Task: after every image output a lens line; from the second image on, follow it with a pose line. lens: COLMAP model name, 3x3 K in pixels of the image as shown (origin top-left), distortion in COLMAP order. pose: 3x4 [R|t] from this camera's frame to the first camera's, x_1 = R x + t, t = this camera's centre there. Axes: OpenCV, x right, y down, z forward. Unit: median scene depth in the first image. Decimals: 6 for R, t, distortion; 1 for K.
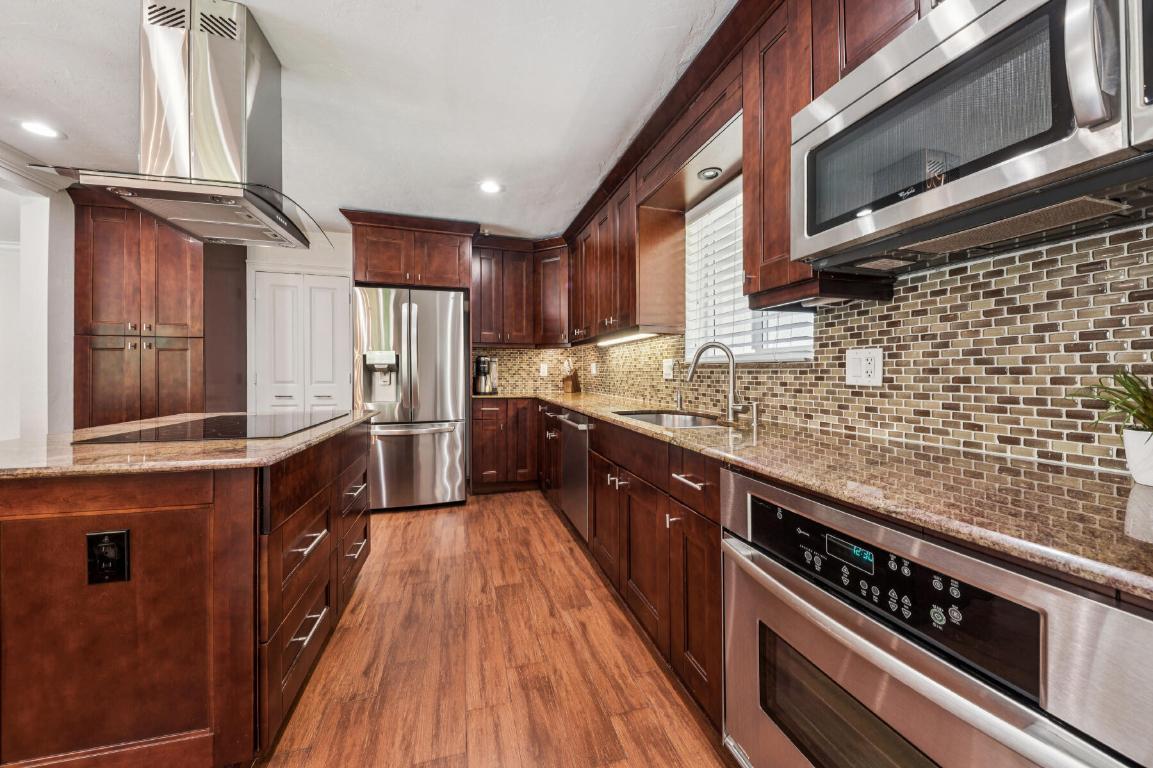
lens RADIAL K [[392.9, 0, 569.9], [0, 392.9, 379.8], [0, 0, 1]] dist [0.000231, -0.000071]
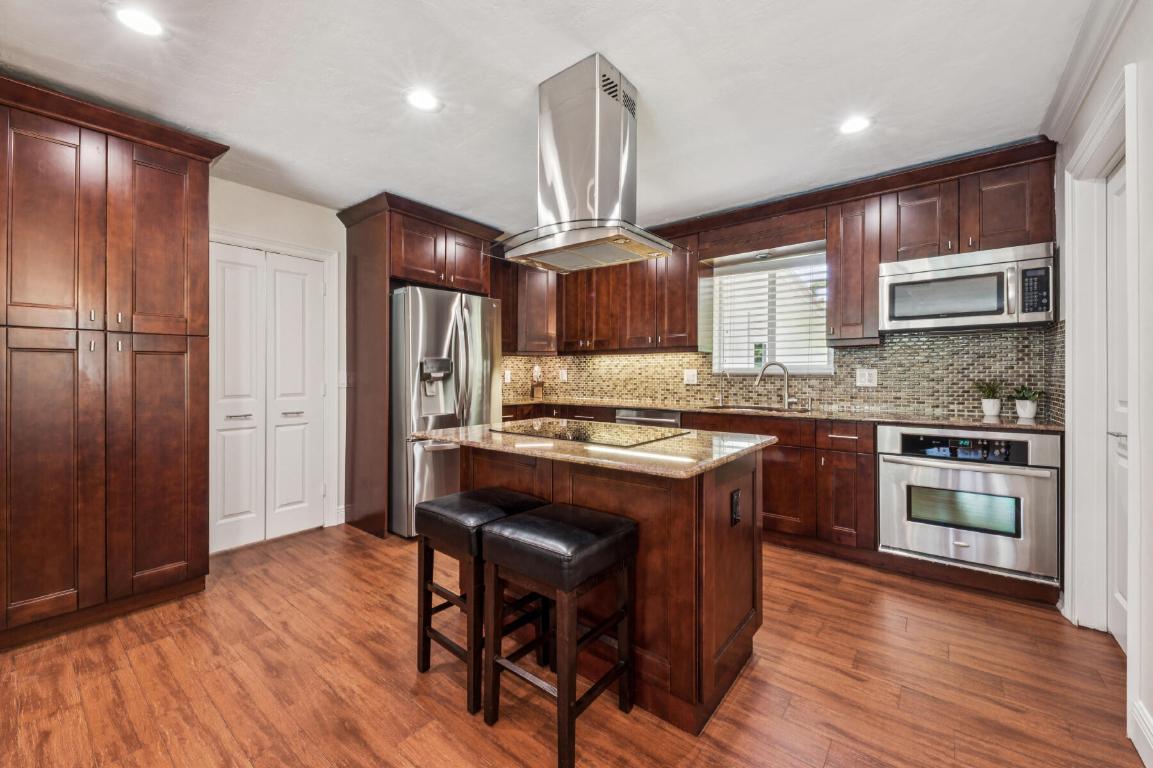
lens RADIAL K [[432.0, 0, 572.6], [0, 432.0, 387.4], [0, 0, 1]] dist [0.008084, -0.000315]
pose [[0.827700, -0.021214, 0.560770, -1.348864], [0.014363, 0.999759, 0.016621, -0.030948], [-0.560988, -0.005703, 0.827804, -0.027339]]
